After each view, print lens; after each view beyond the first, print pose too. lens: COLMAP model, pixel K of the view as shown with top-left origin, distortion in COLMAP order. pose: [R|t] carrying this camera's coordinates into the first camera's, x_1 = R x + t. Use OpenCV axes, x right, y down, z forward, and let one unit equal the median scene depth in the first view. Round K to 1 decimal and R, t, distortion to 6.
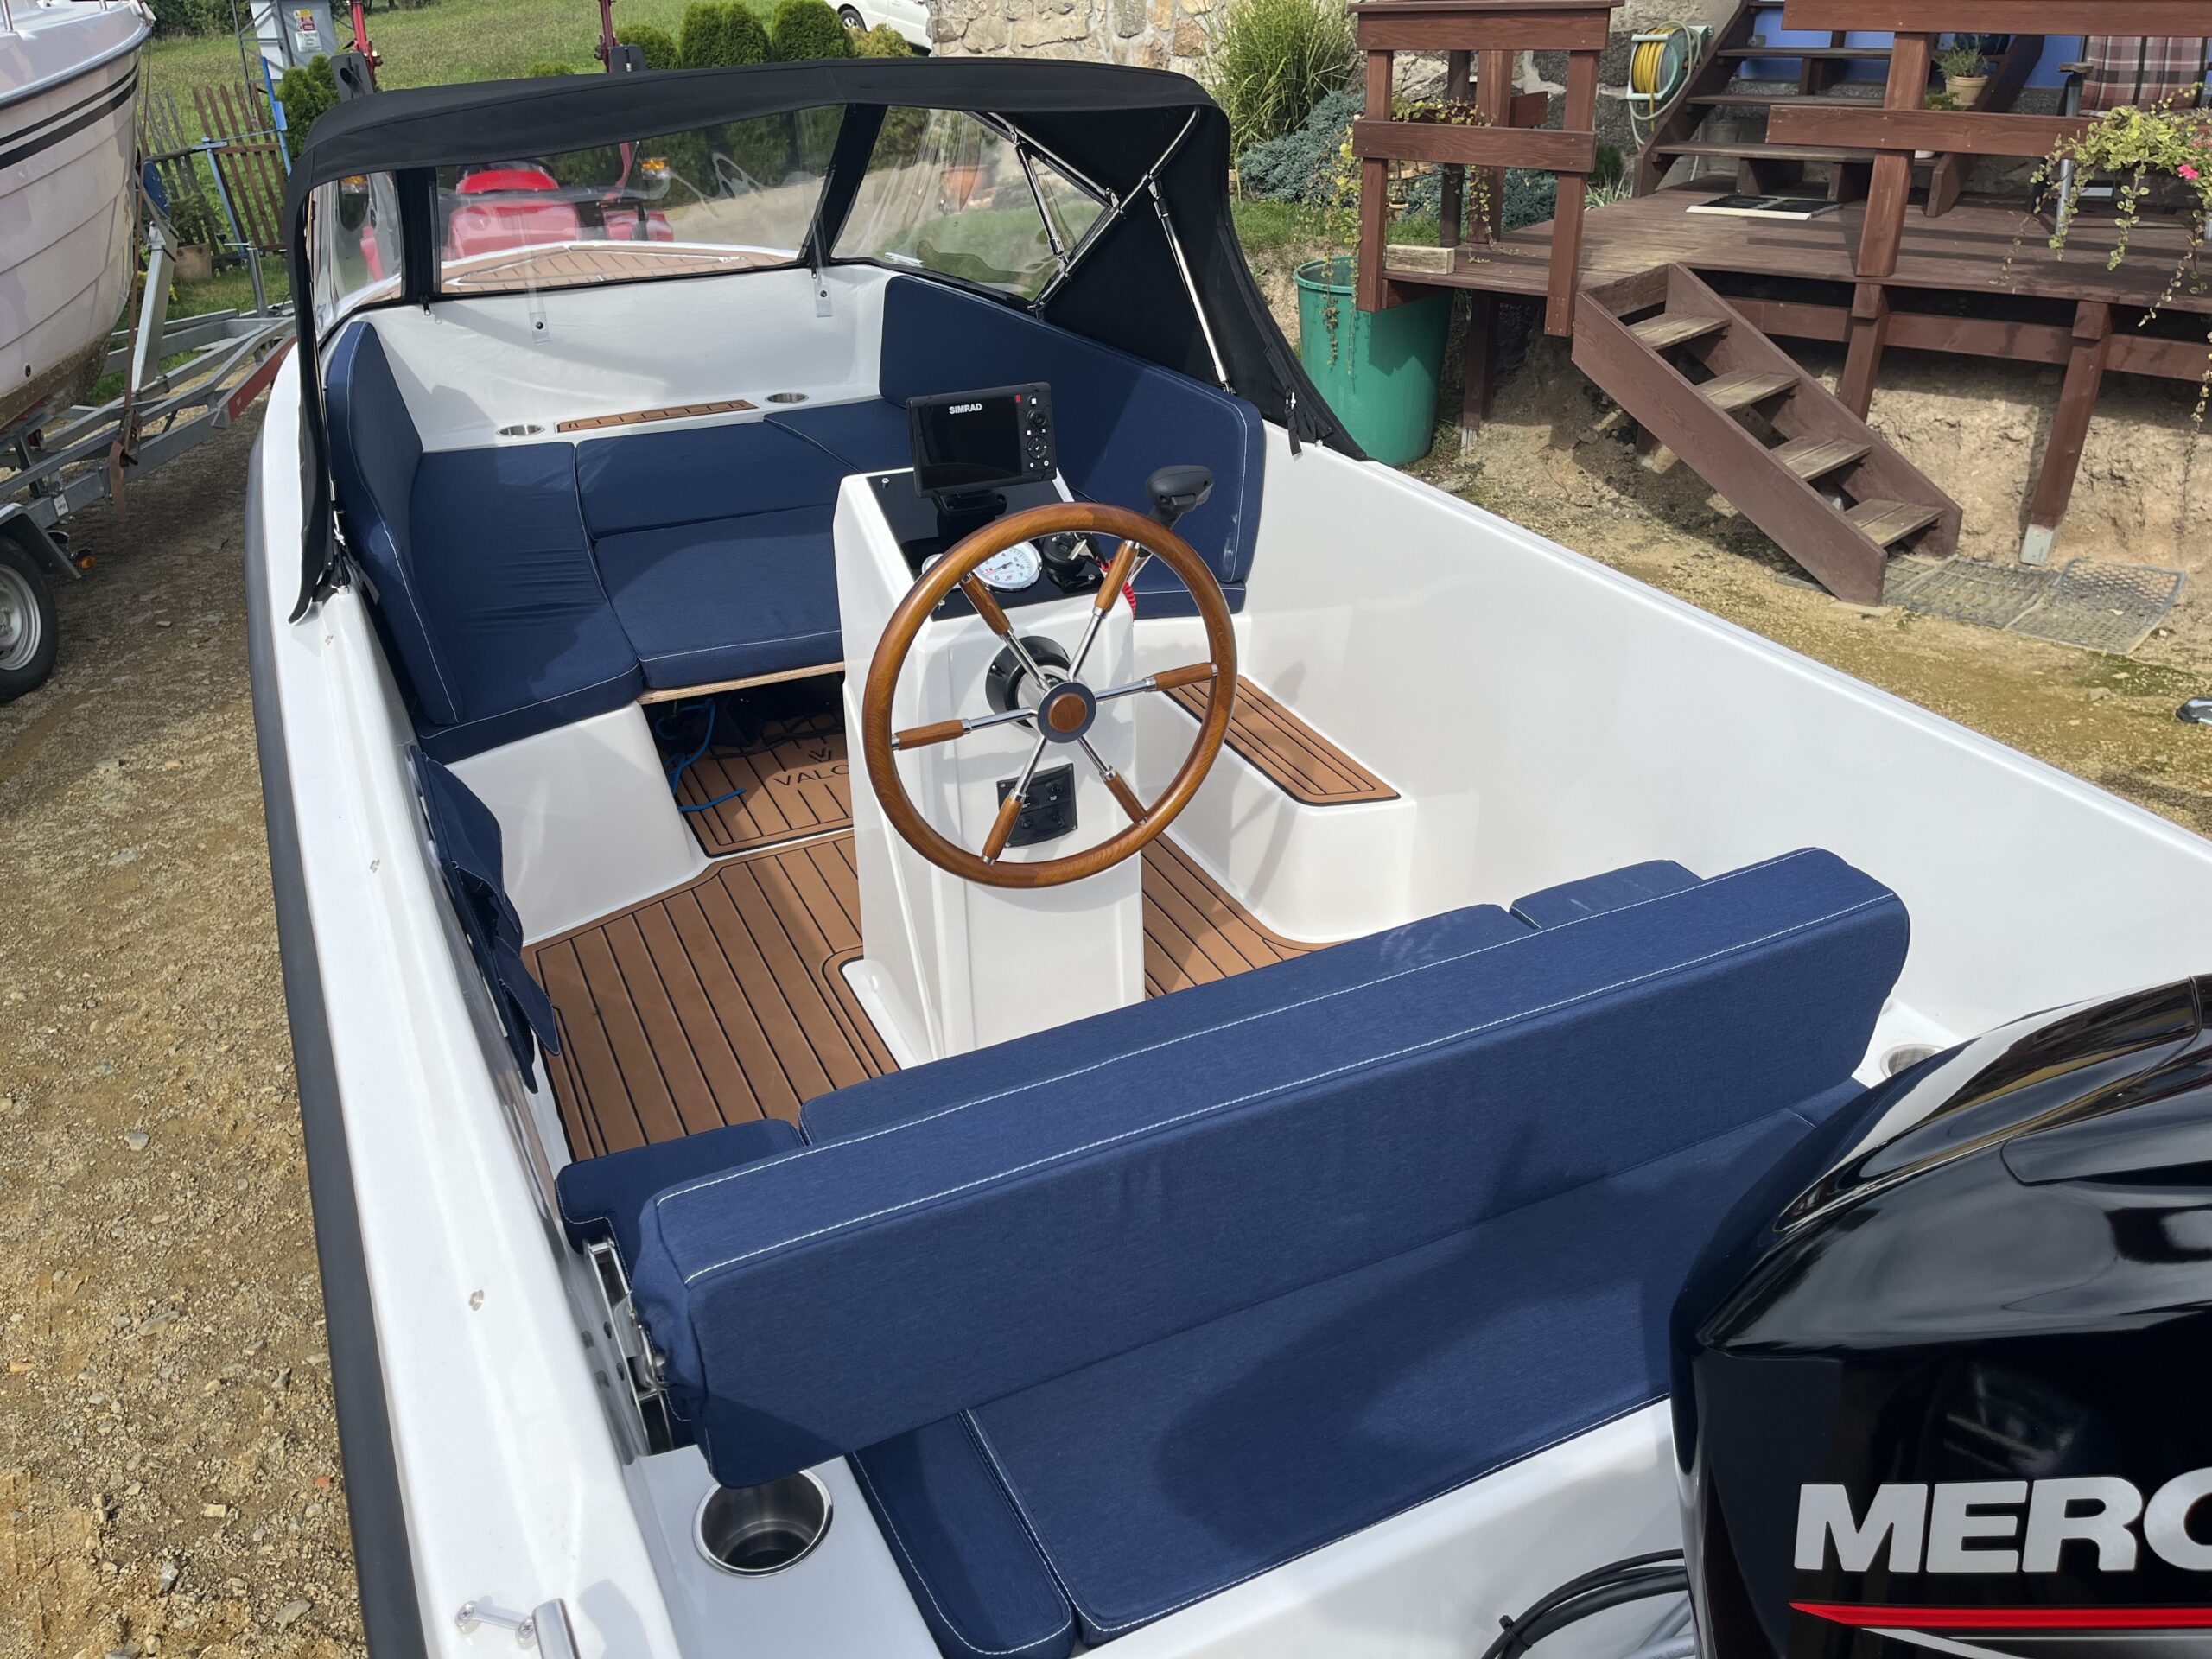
lens RADIAL K [[1633.1, 0, 1092.4], [0, 1633.1, 843.9], [0, 0, 1]] dist [0.106604, -0.145947]
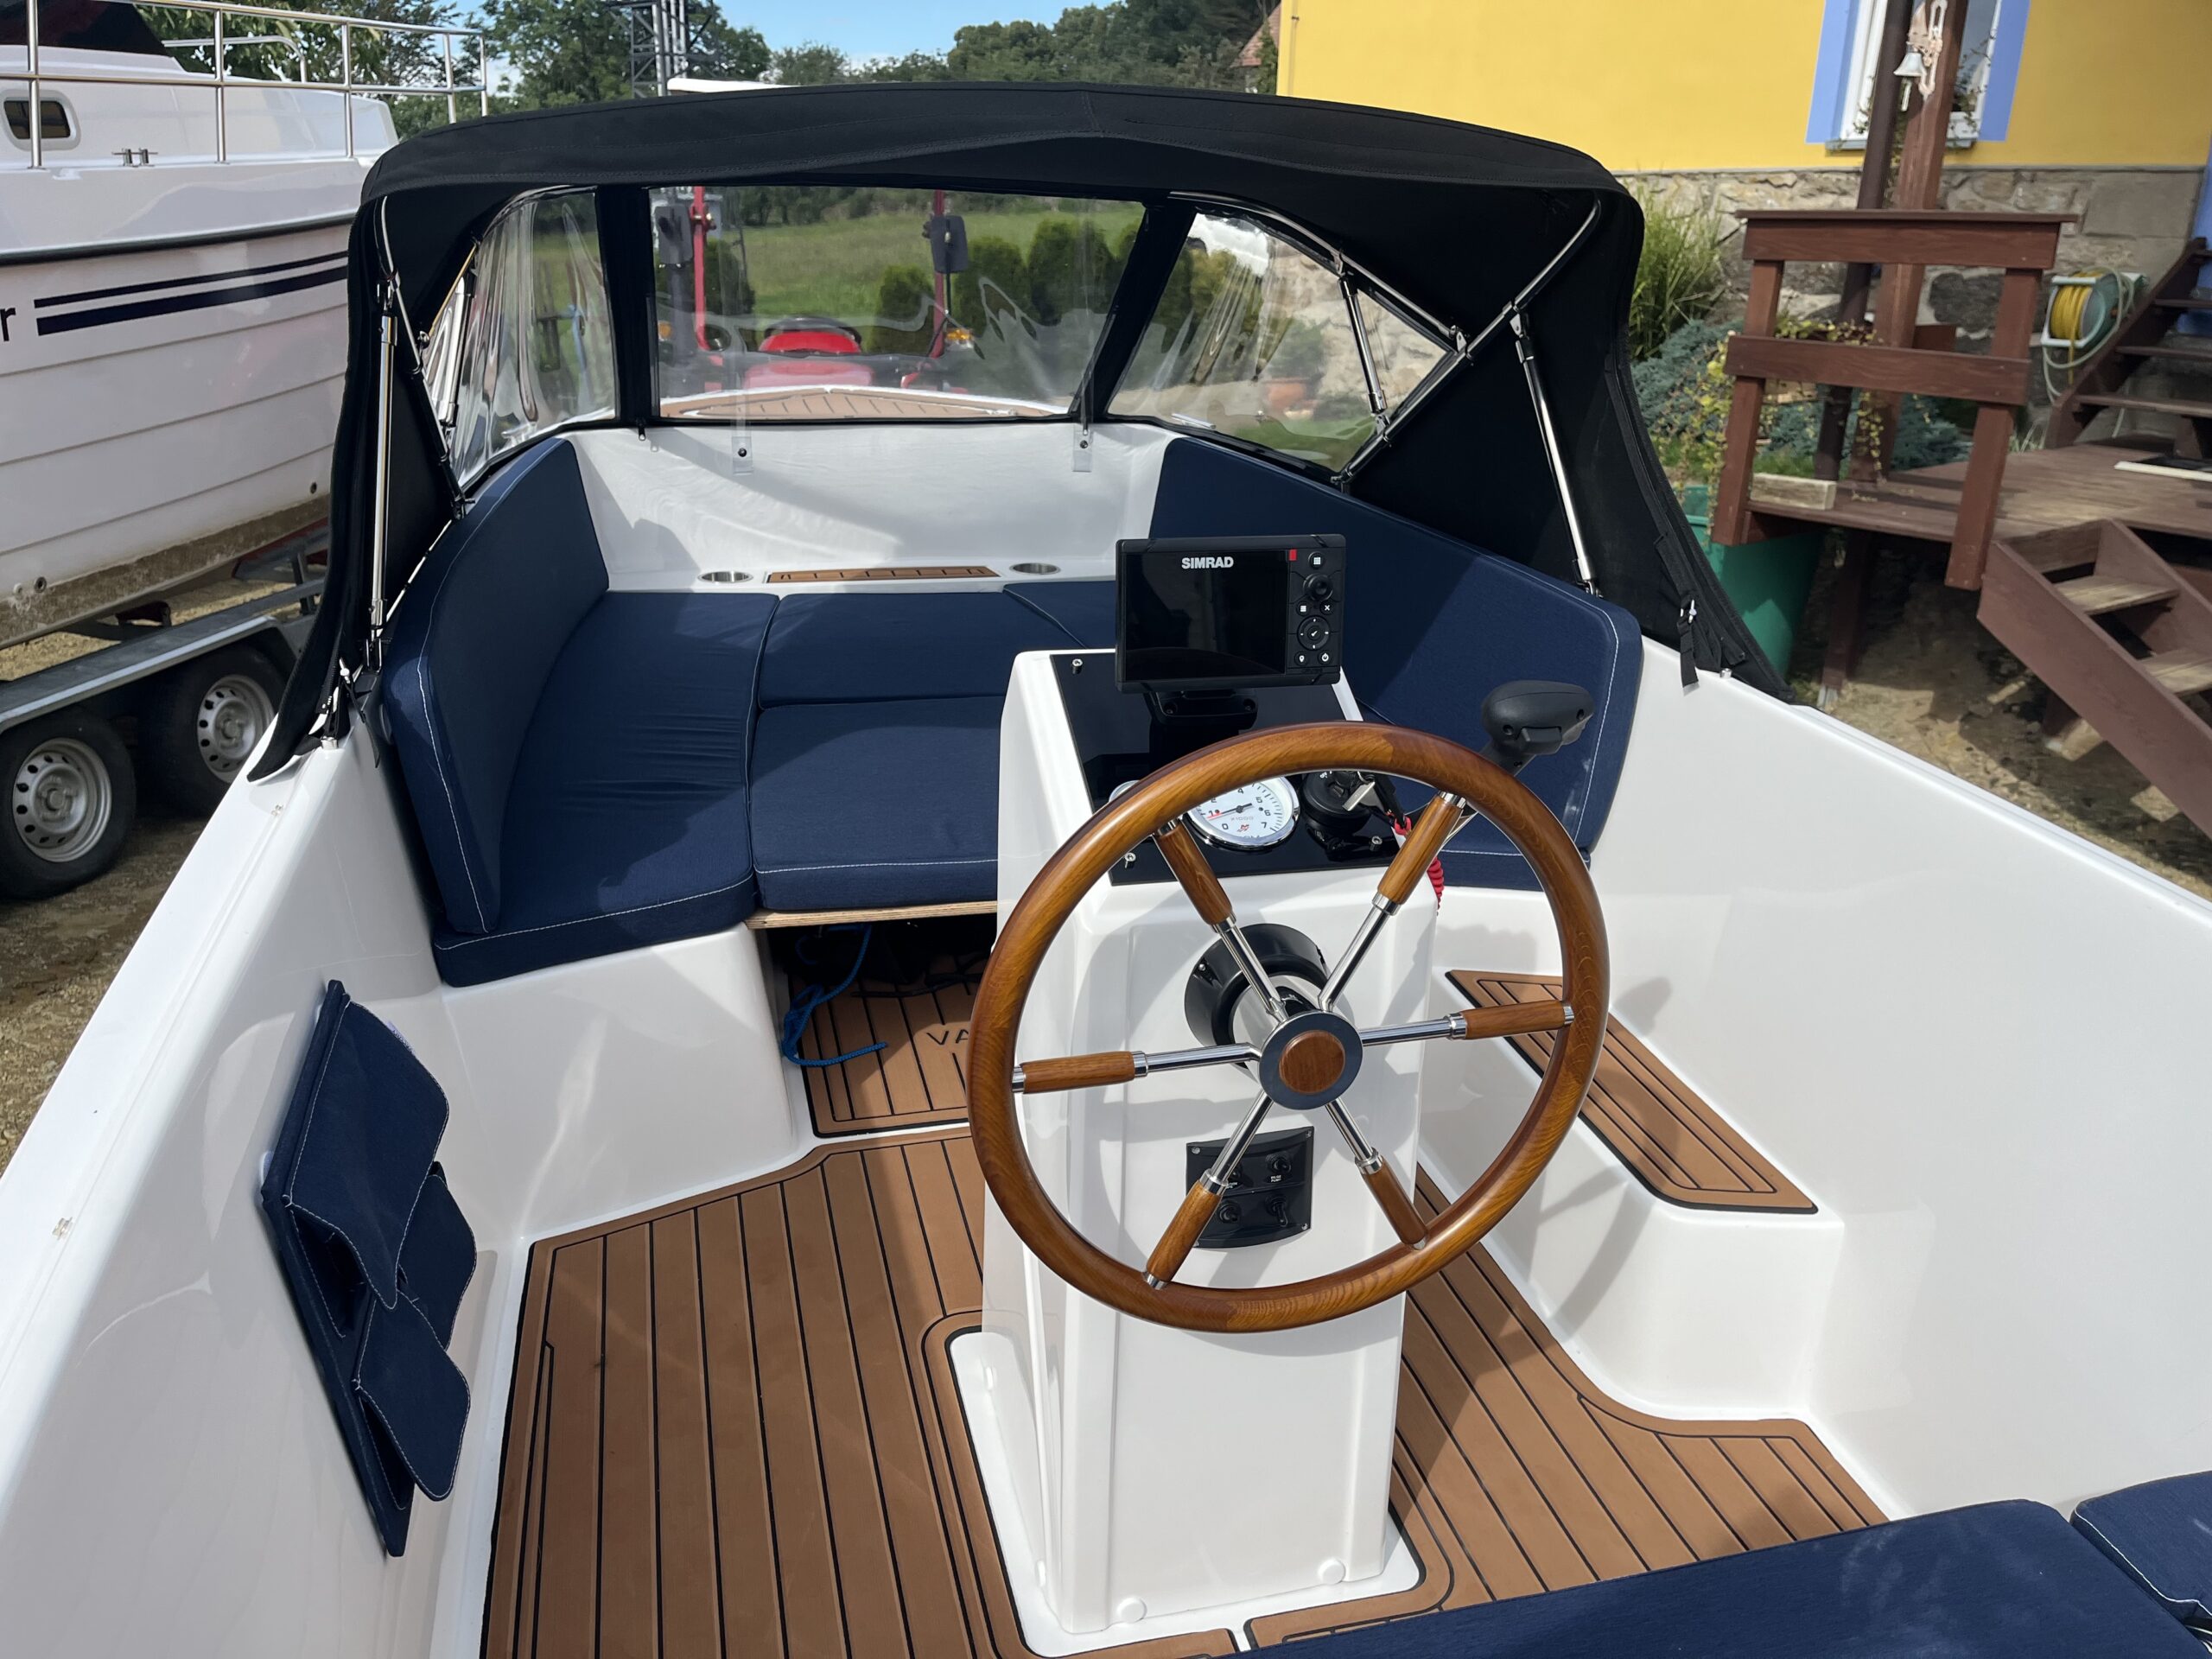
lens RADIAL K [[1632.0, 0, 1126.4], [0, 1632.0, 834.6], [0, 0, 1]] dist [0.110008, -0.149688]
pose [[0.983226, 0.111303, -0.144492, -0.002669], [-0.129003, 0.984415, -0.119525, -0.047261], [0.128937, 0.136160, 0.982260, 0.226864]]
